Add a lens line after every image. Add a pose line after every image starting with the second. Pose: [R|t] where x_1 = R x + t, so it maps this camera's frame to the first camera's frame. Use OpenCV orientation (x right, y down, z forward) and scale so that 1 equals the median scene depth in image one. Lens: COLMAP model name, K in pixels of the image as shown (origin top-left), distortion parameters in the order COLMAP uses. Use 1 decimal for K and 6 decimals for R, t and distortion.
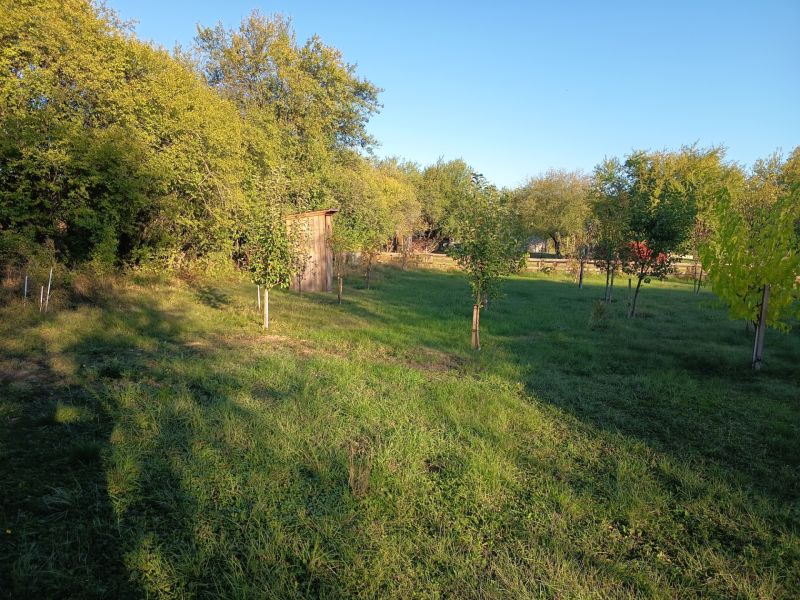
lens RADIAL K [[546.1, 0, 399.6], [0, 546.1, 299.7], [0, 0, 1]] dist [0.032848, -0.009621]
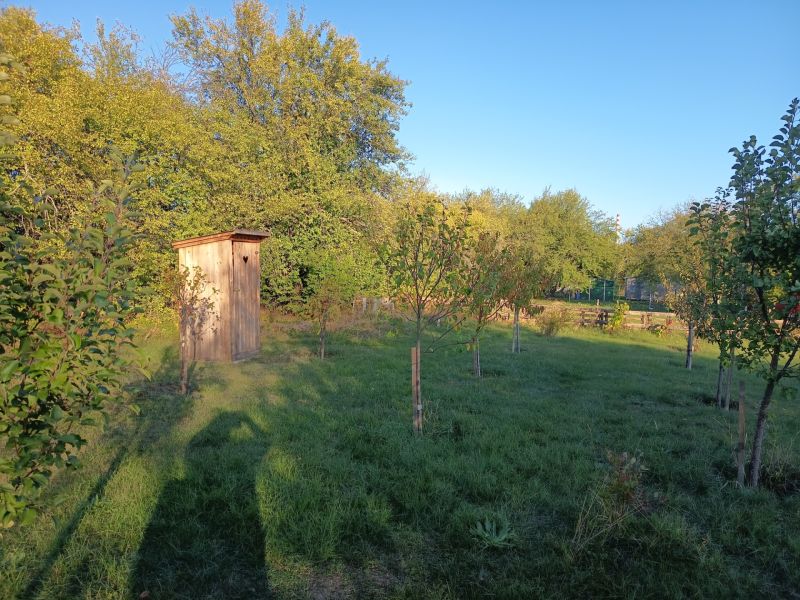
lens RADIAL K [[546.1, 0, 400.7], [0, 546.1, 300.4], [0, 0, 1]] dist [0.032848, -0.009621]
pose [[0.969064, 0.019564, -0.246032, 0.138601], [-0.038780, 0.996541, -0.073504, -0.028470], [0.243743, 0.080771, 0.966471, 0.274978]]
